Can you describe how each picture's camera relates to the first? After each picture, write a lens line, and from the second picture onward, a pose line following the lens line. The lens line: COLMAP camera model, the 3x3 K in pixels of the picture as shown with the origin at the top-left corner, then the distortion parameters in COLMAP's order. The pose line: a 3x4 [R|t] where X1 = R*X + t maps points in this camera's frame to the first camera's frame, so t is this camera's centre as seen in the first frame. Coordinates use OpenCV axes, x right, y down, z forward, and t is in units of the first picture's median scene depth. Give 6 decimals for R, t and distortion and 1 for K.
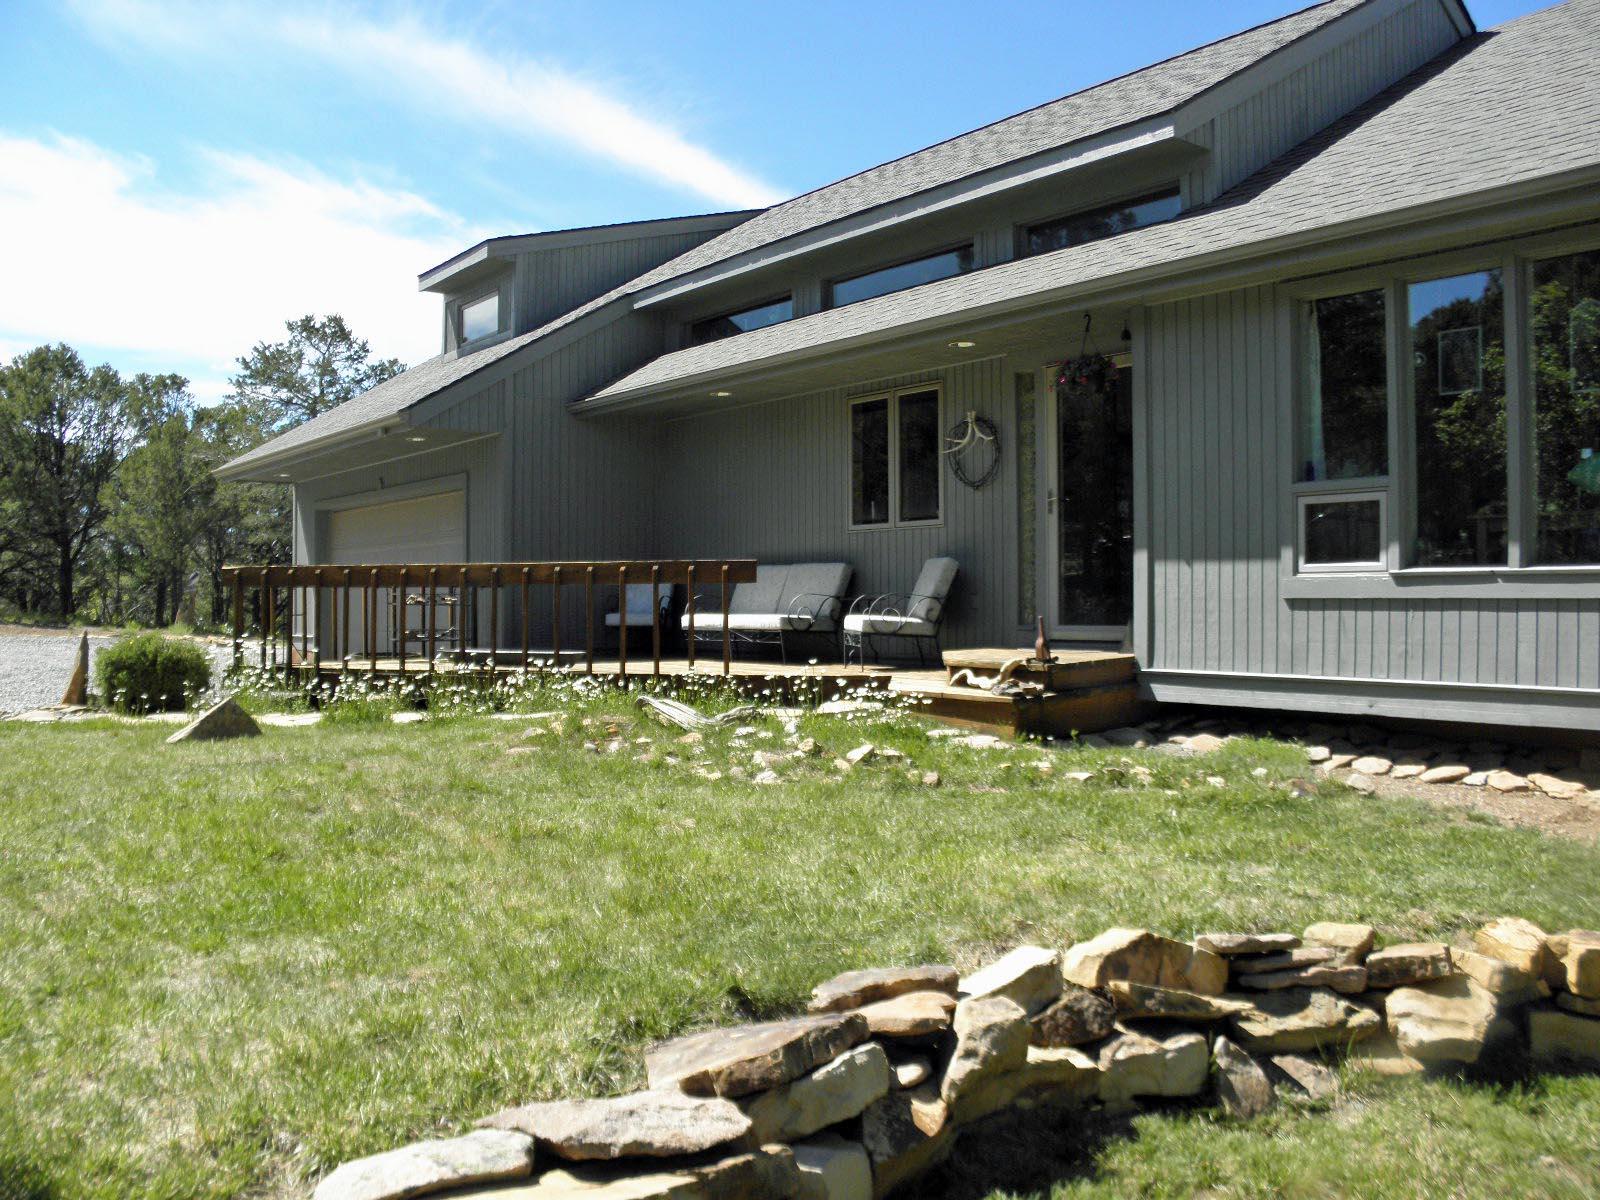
lens RADIAL K [[1353.9, 0, 799.9], [0, 1353.9, 610.3], [0, 0, 1]] dist [-0.193620, 0.181926]
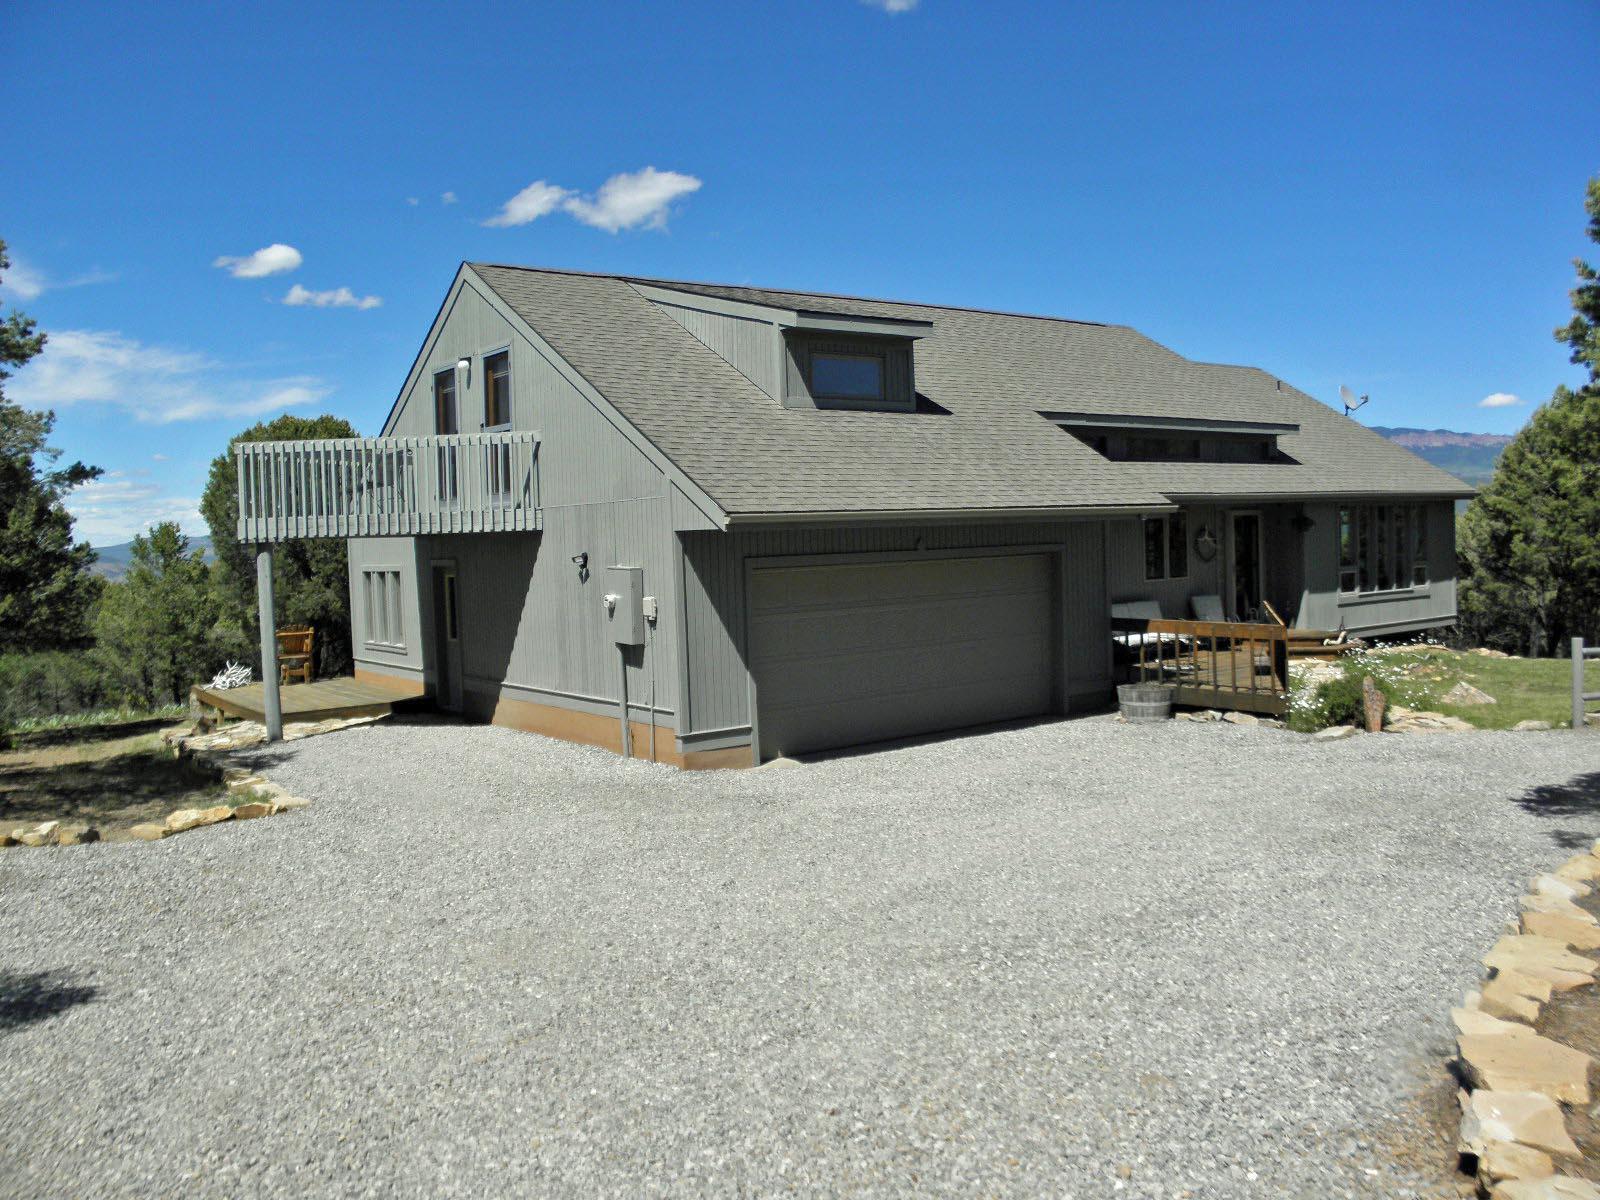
lens RADIAL K [[1353.9, 0, 799.9], [0, 1353.9, 610.3], [0, 0, 1]] dist [-0.193620, 0.181926]
pose [[0.013672, -0.055021, 0.998392, -2.461855], [0.037919, 0.997795, 0.054469, -0.189550], [-0.999187, 0.037113, 0.015728, 1.994843]]
